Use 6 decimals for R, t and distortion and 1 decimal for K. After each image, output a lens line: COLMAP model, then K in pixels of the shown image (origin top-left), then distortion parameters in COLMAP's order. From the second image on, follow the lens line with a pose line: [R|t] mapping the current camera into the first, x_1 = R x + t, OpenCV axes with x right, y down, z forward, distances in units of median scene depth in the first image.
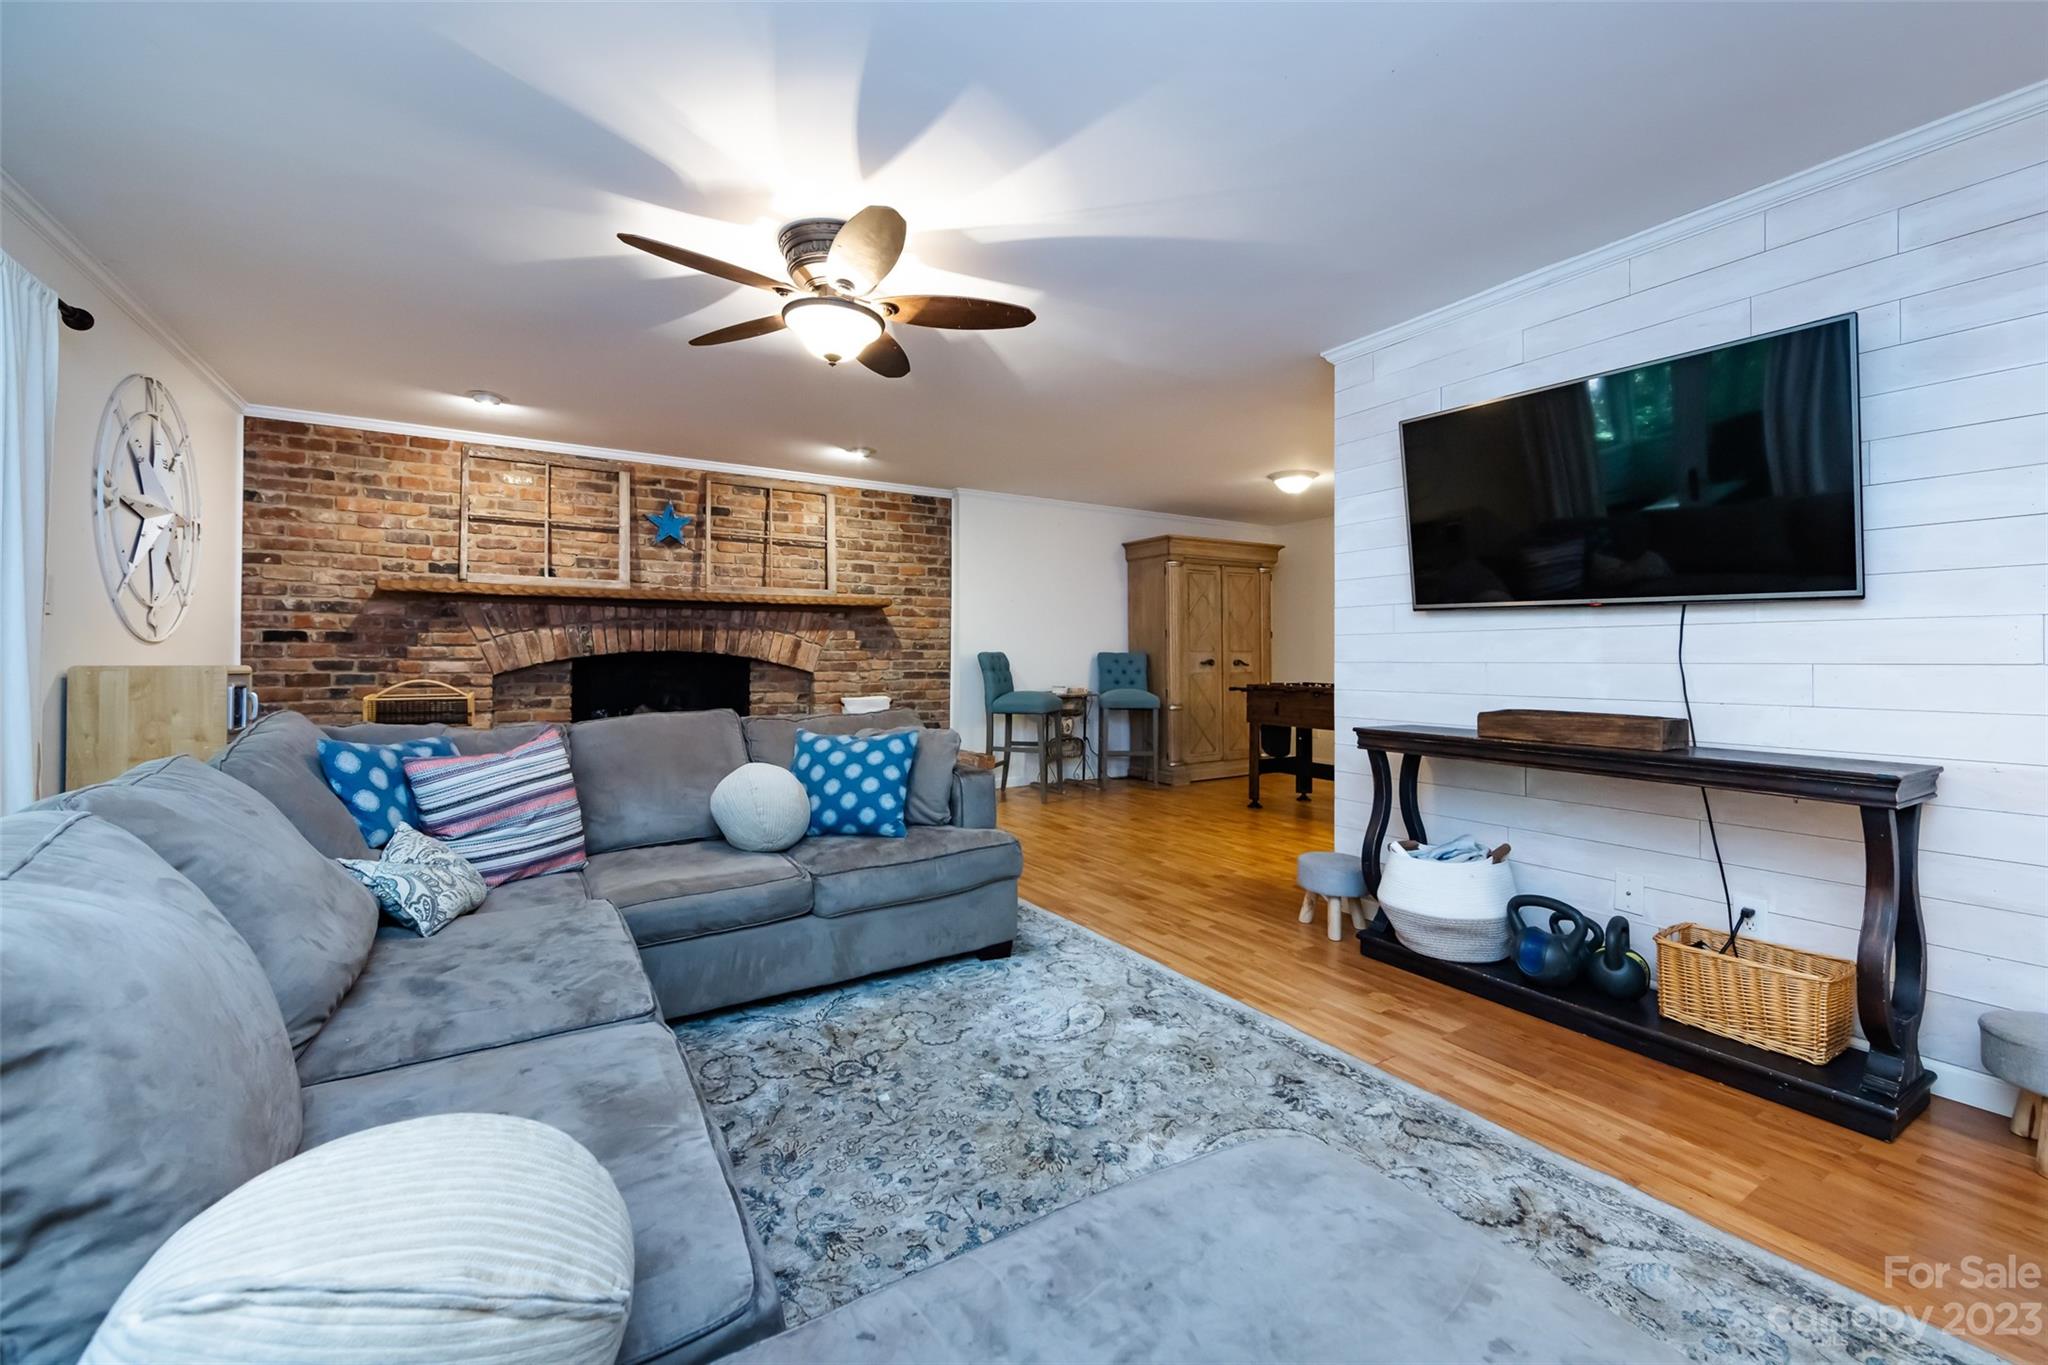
lens RADIAL K [[808.5, 0, 1008.9], [0, 808.5, 655.6], [0, 0, 1]] dist [-0.002579, -0.000015]
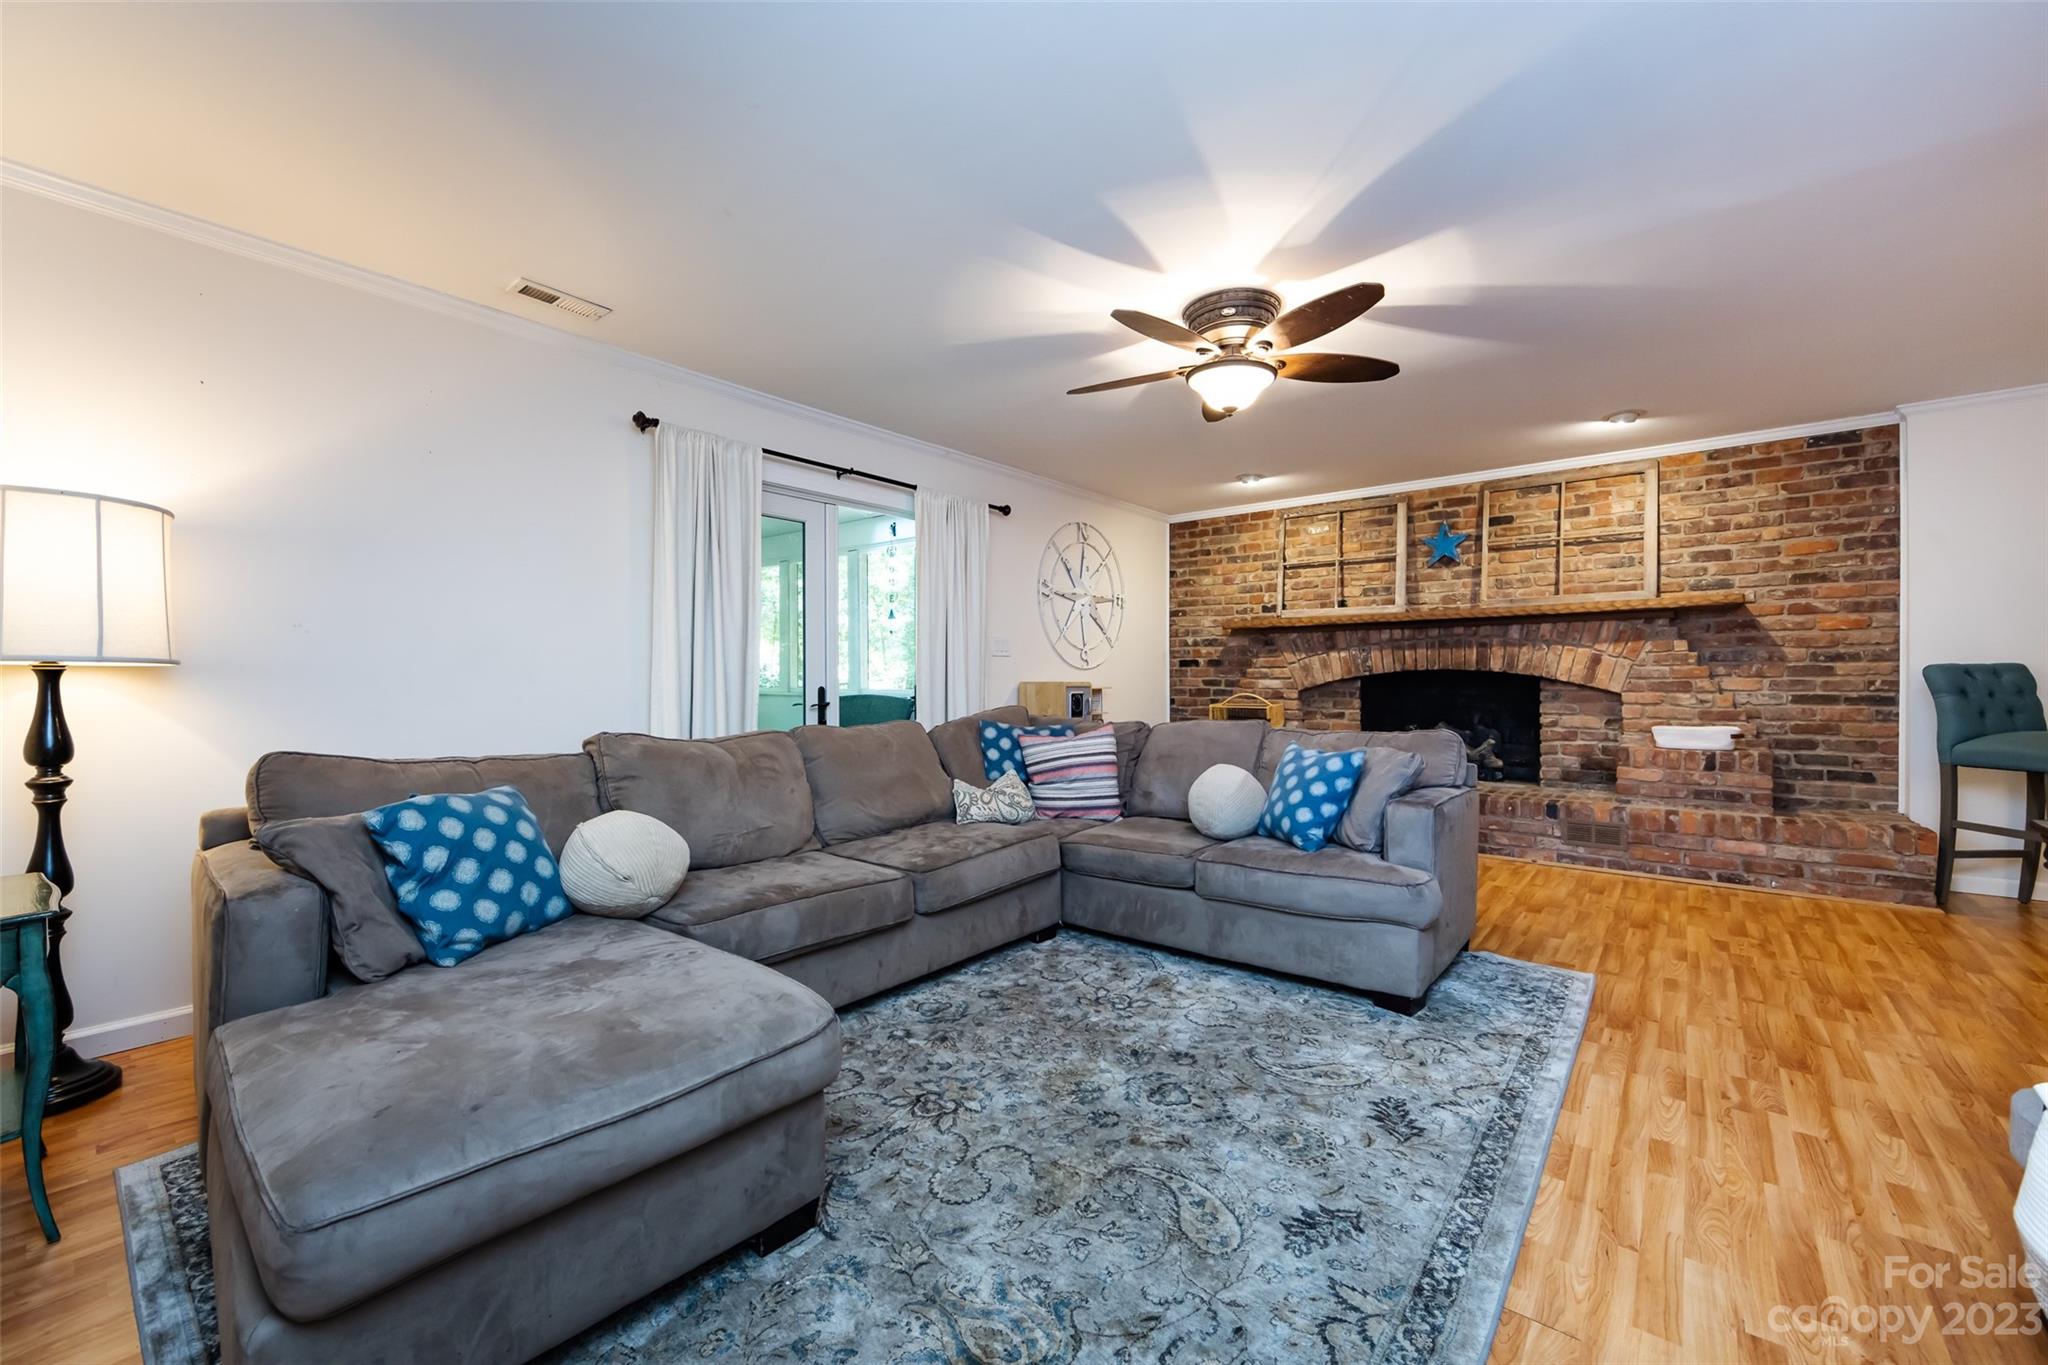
lens RADIAL K [[808.5, 0, 1026.6], [0, 808.5, 681.5], [0, 0, 1]] dist [-0.002579, -0.000015]
pose [[0.334393, 0.000997, -0.942433, 0.337558], [0.006139, 0.999976, 0.003236, 0.002830], [0.942414, -0.006868, 0.334379, 0.158316]]
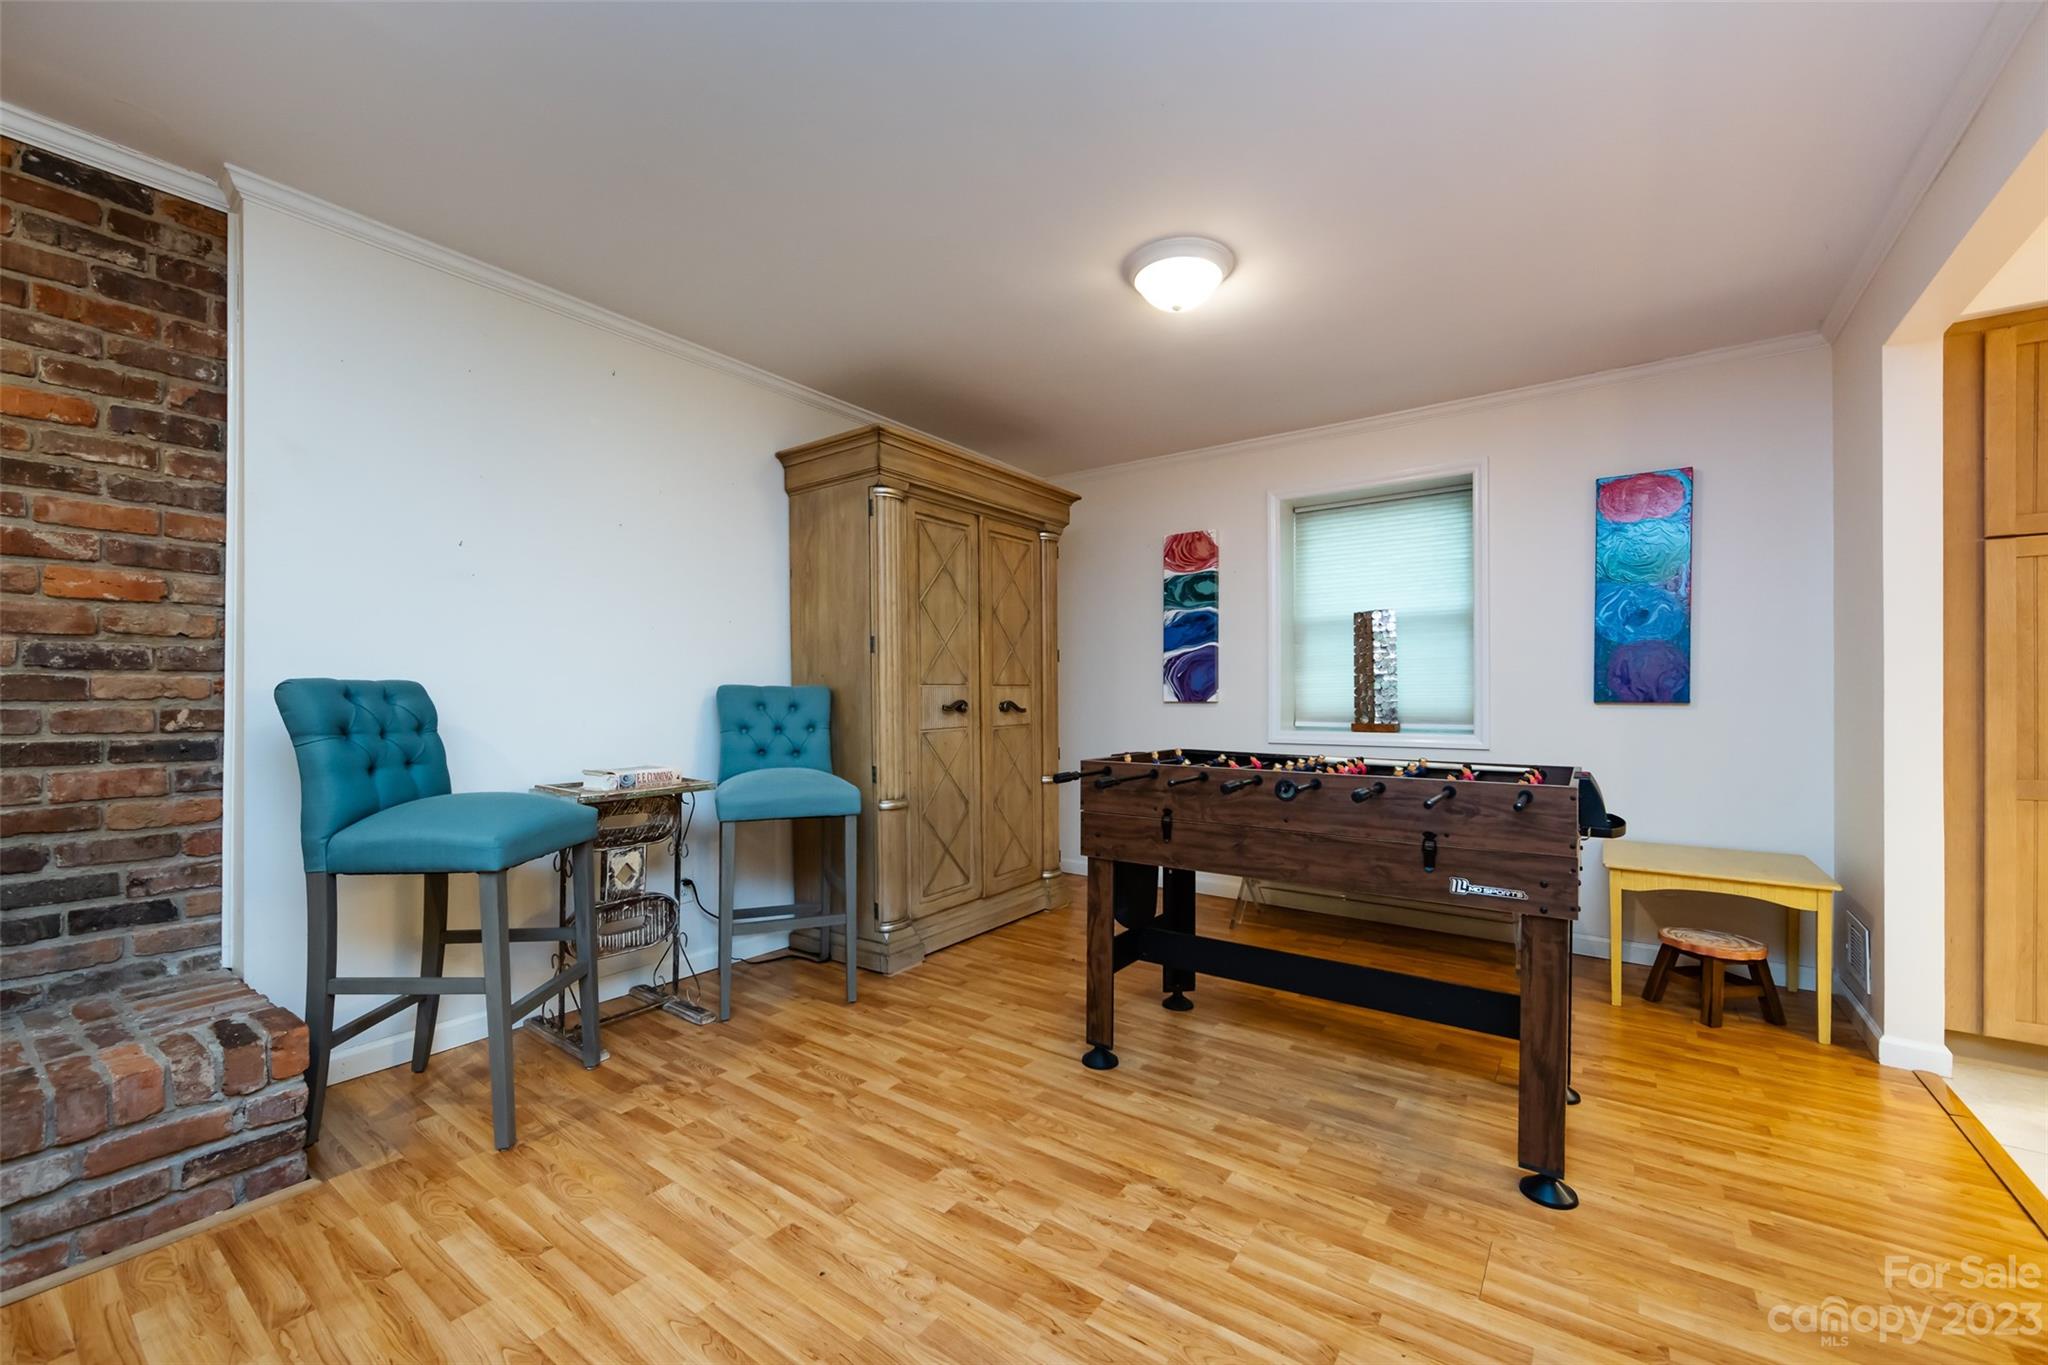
lens RADIAL K [[808.5, 0, 1025.9], [0, 808.5, 695.3], [0, 0, 1]] dist [-0.002579, -0.000015]
pose [[0.919168, -0.000804, 0.393864, 0.112150], [0.002618, 0.999988, -0.004068, 0.004682], [-0.393856, 0.004770, 0.919160, 0.649008]]
